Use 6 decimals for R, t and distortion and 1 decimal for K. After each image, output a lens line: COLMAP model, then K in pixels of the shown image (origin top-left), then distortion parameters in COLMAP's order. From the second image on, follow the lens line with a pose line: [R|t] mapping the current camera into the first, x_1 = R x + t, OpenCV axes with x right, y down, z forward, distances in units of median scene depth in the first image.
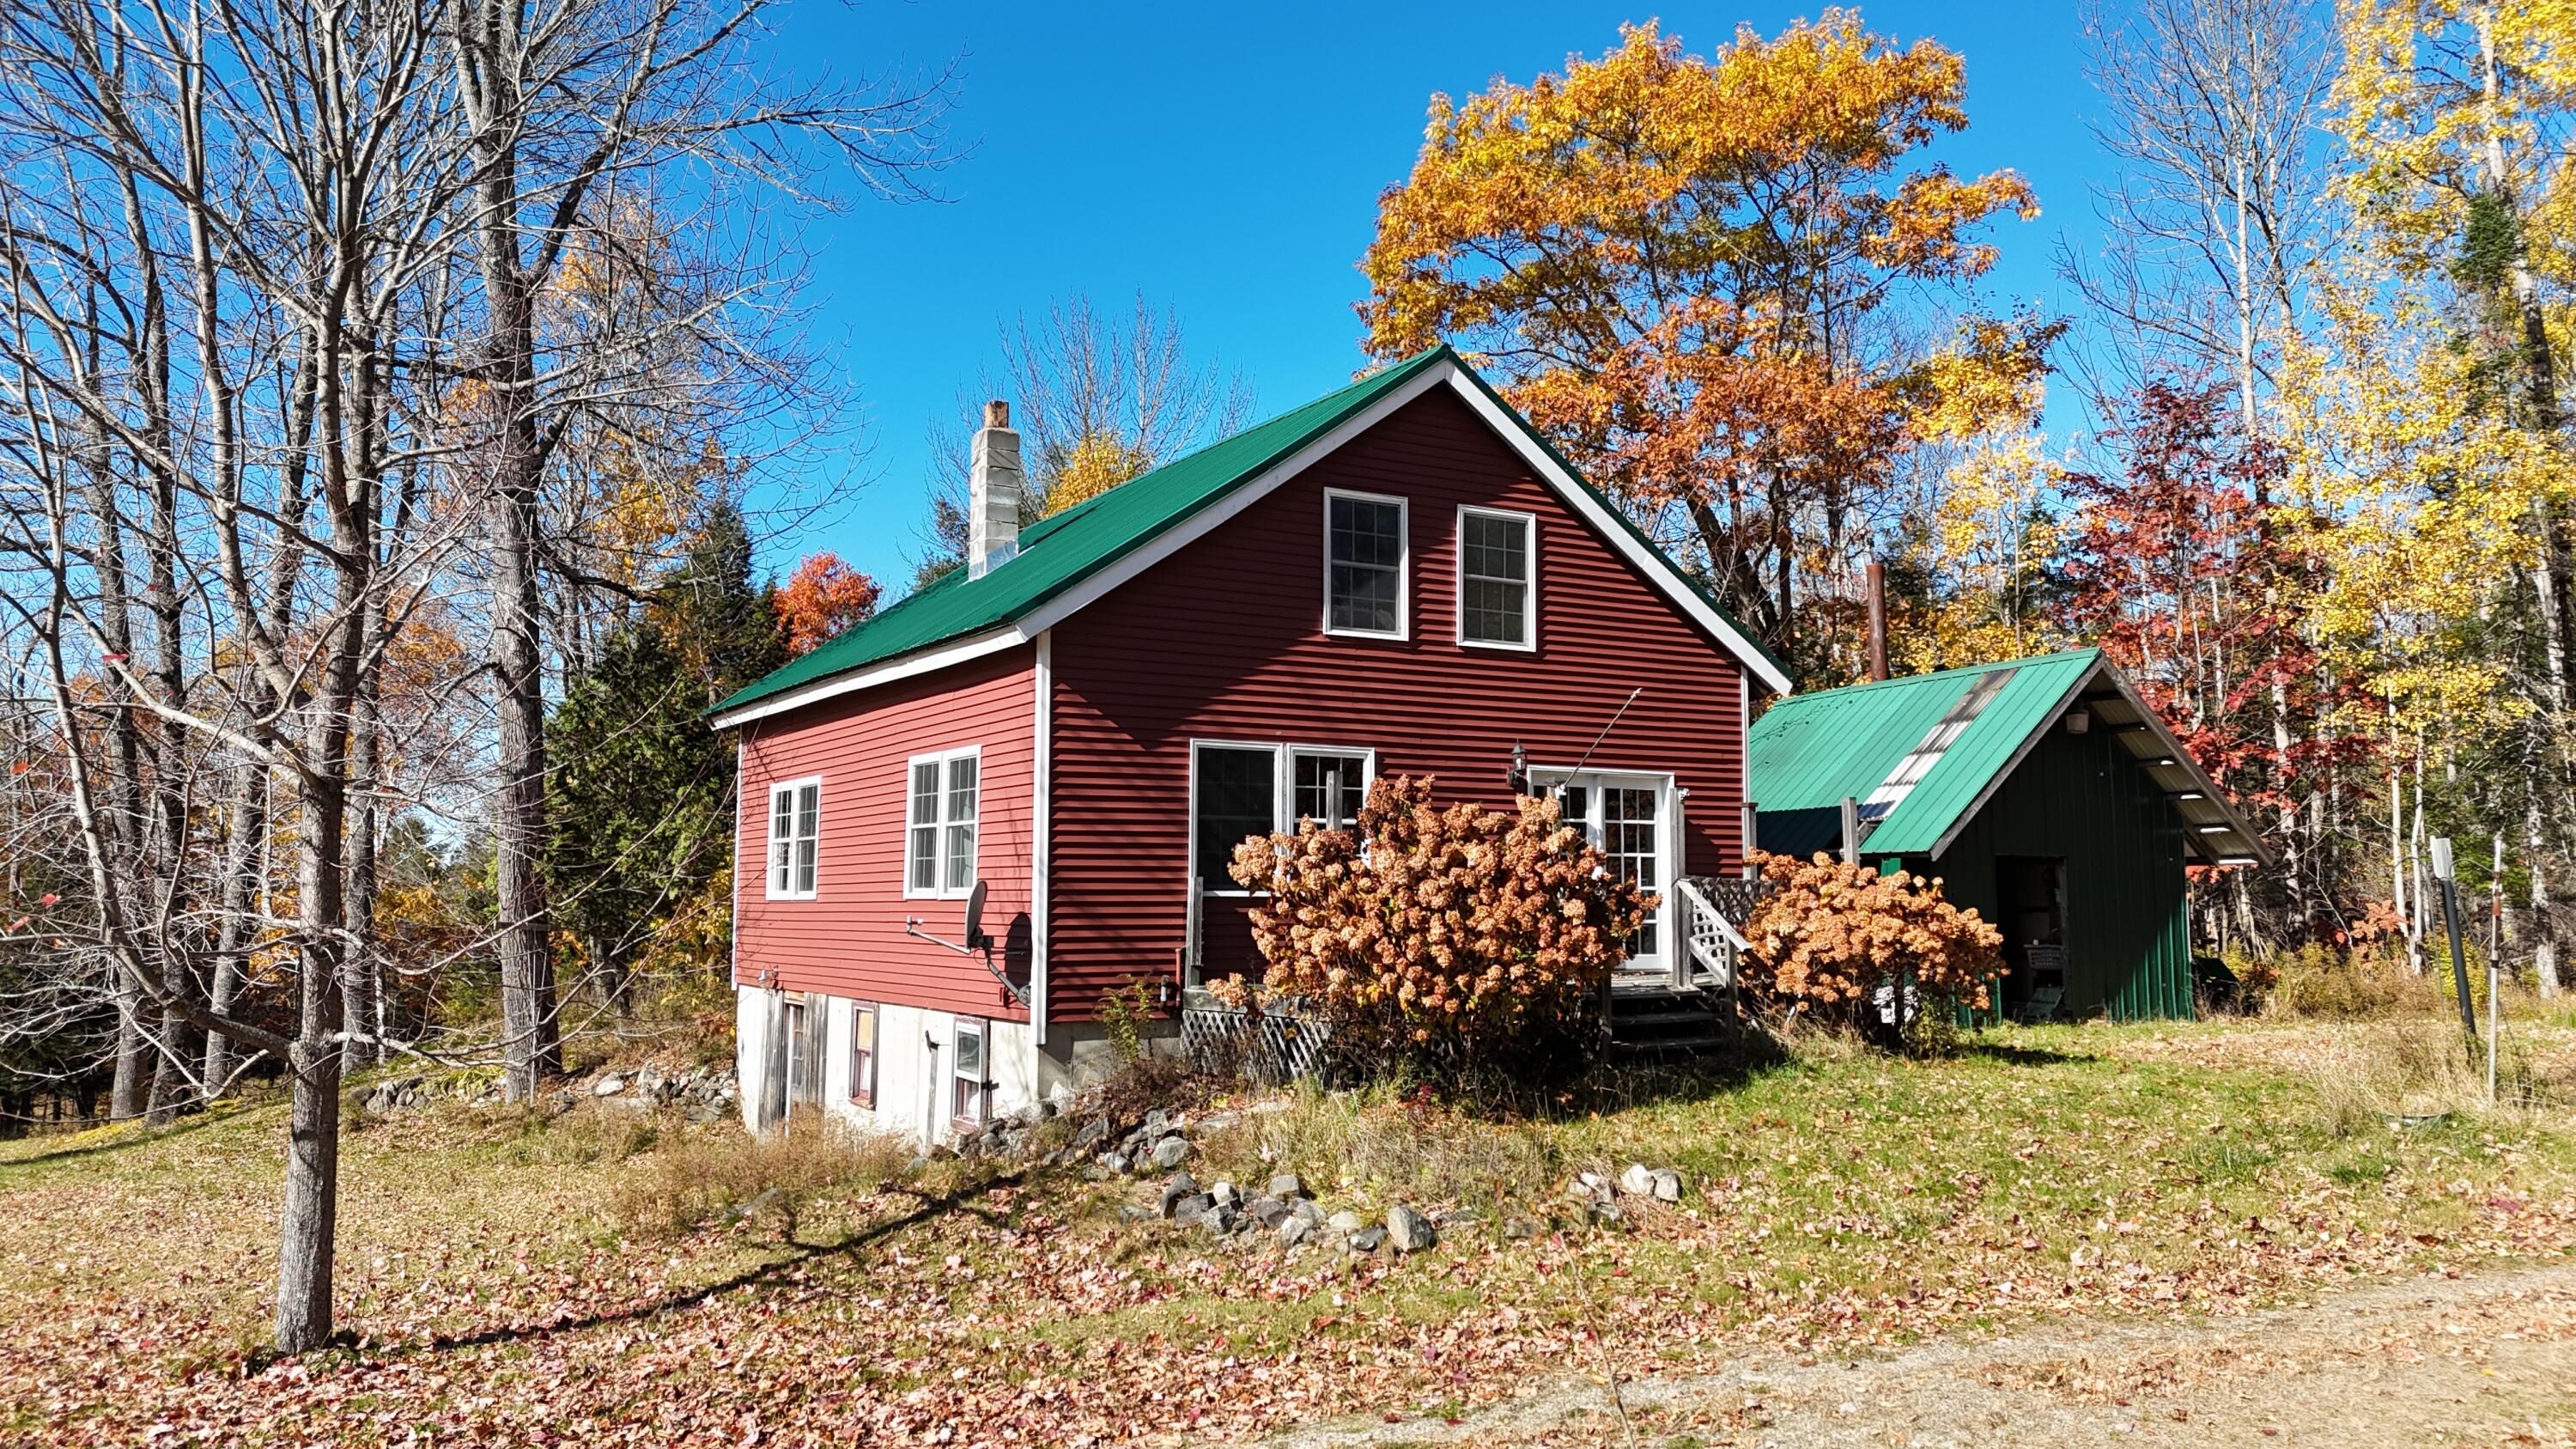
lens RADIAL K [[1907.2, 0, 1288.0], [0, 1907.2, 724.5], [0, 0, 1]] dist [0.104467, -0.111828]
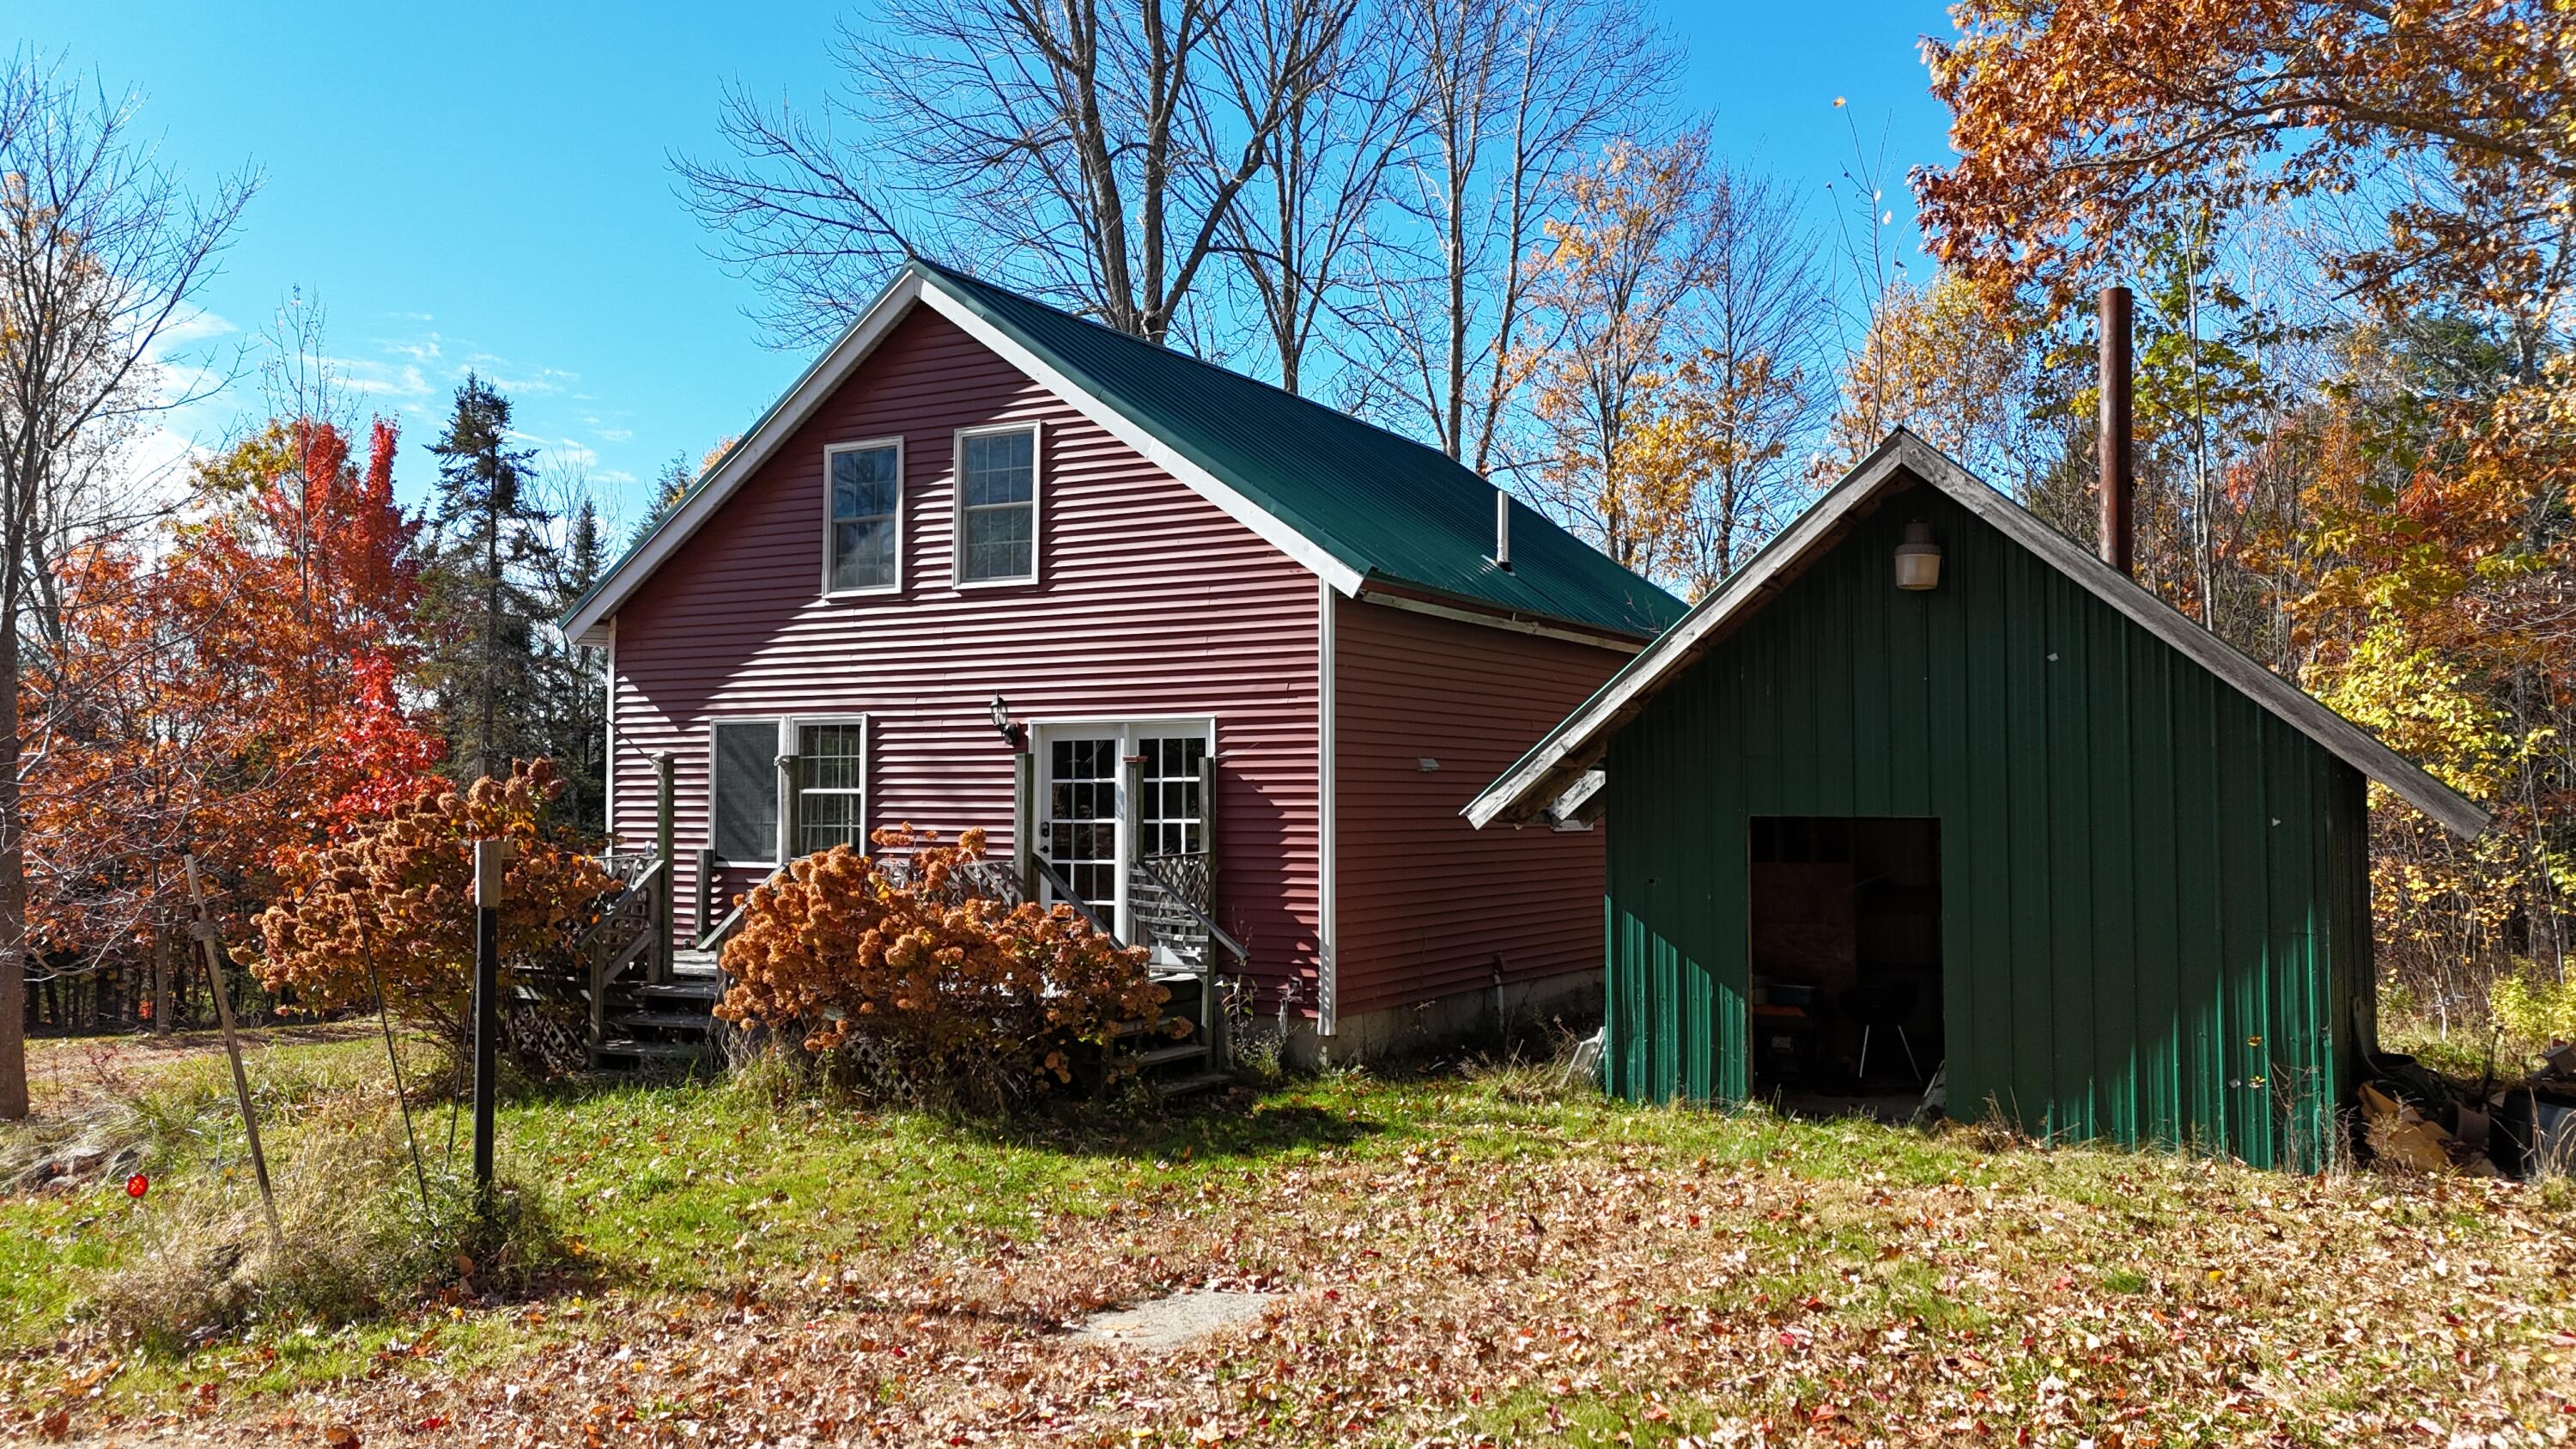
lens RADIAL K [[1907.2, 0, 1288.0], [0, 1907.2, 724.5], [0, 0, 1]] dist [0.104467, -0.111828]
pose [[0.542661, -0.052153, -0.838331, 0.912400], [0.069547, 0.997433, -0.017033, 0.046984], [0.837068, -0.049060, 0.544895, 0.637085]]
